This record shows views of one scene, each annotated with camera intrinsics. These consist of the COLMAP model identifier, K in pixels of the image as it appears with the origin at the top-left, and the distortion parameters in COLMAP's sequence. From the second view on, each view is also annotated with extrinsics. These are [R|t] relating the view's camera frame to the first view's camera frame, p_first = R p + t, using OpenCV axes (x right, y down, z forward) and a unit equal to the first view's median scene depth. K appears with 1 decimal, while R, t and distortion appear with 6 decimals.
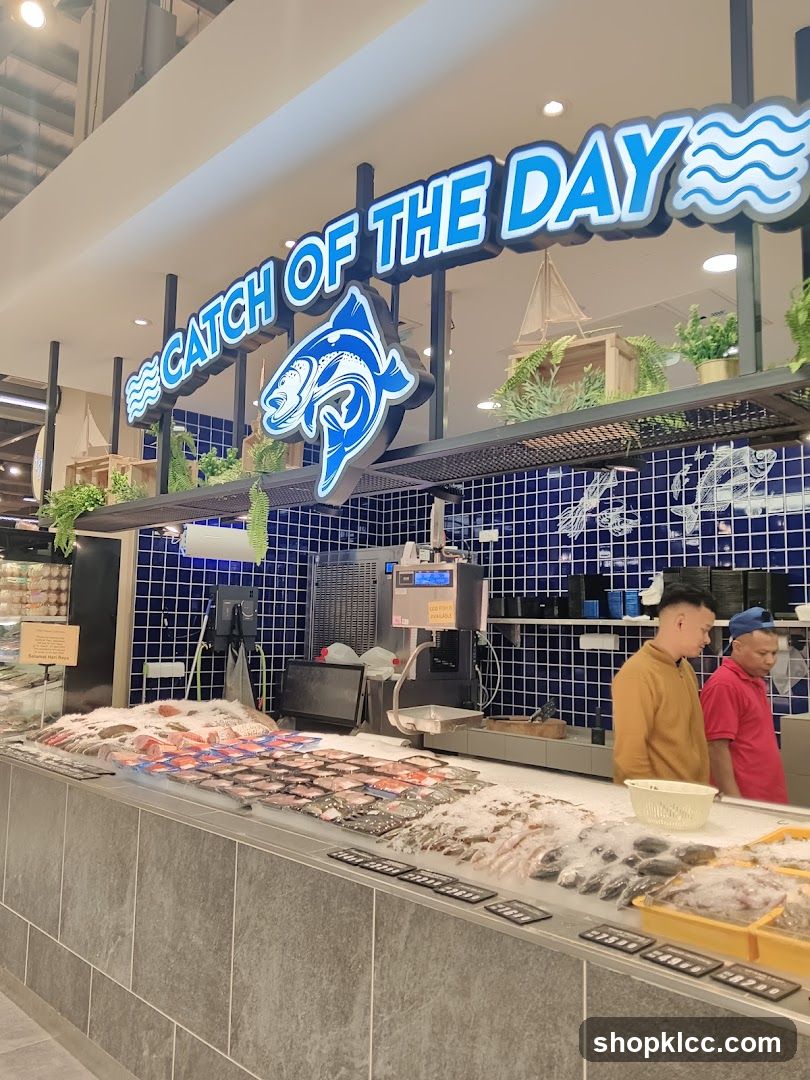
lens RADIAL K [[881.4, 0, 405.0], [0, 881.4, 540.0], [0, 0, 1]] dist [0.080091, -0.166377]
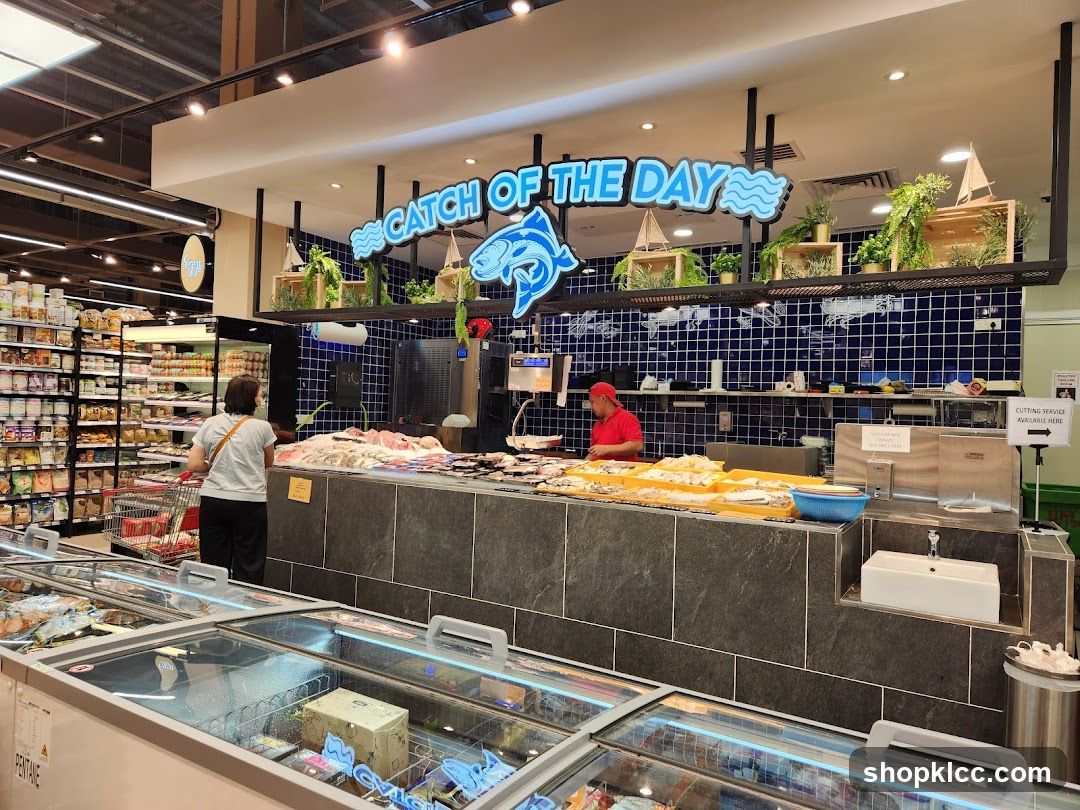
lens RADIAL K [[750.1, 0, 540.0], [0, 750.1, 405.0], [0, 0, 1]] dist [0.073429, 0.001759]
pose [[0.966375, 0.014997, 0.256699, -0.466144], [-0.040839, 0.994578, 0.095640, -0.019444], [-0.253873, -0.102908, 0.961748, -0.598551]]
